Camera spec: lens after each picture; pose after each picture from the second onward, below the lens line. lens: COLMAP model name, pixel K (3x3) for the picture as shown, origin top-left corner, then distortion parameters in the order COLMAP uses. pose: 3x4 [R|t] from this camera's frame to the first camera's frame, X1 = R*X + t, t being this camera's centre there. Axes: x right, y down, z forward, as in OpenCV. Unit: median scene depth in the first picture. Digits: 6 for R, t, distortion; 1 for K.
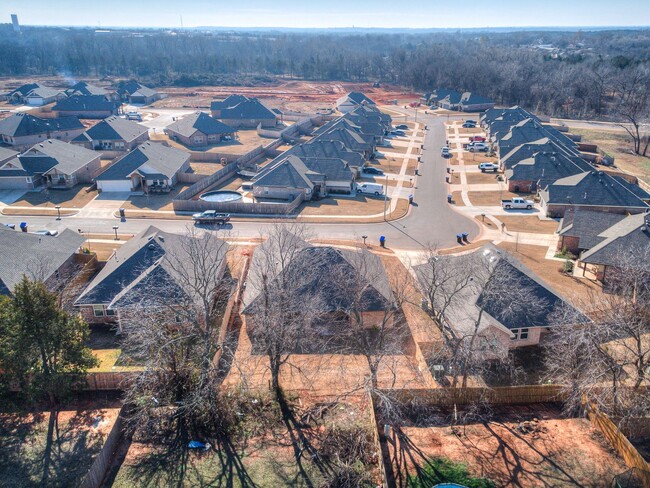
lens RADIAL K [[515.5, 0, 341.4], [0, 515.5, 244.4], [0, 0, 1]] dist [0.091444, -0.076393]
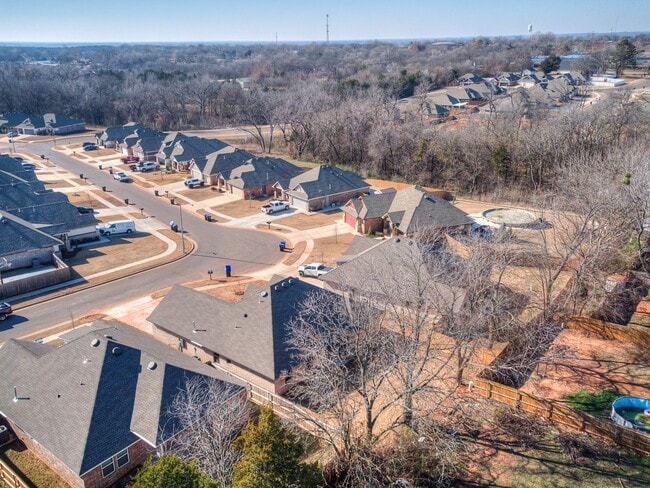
lens RADIAL K [[574.5, 0, 312.5], [0, 574.5, 226.6], [0, 0, 1]] dist [0.063577, -0.014492]
pose [[0.693364, -0.227282, 0.683805, -0.393772], [0.285240, 0.958011, 0.029194, -0.055163], [-0.661728, 0.174807, 0.729080, 0.153161]]
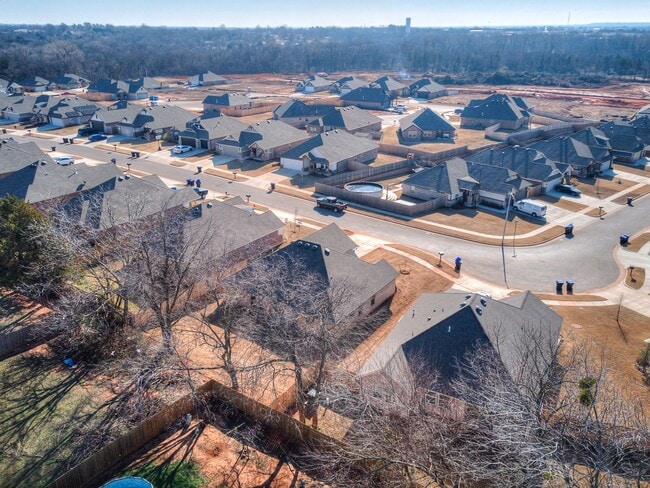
lens RADIAL K [[515.5, 0, 341.4], [0, 515.5, 244.4], [0, 0, 1]] dist [0.091444, -0.076393]
pose [[0.793548, 0.226026, -0.564973, 0.346450], [-0.224421, 0.971714, 0.073532, -0.047754], [0.565612, 0.068441, 0.821826, 0.132704]]
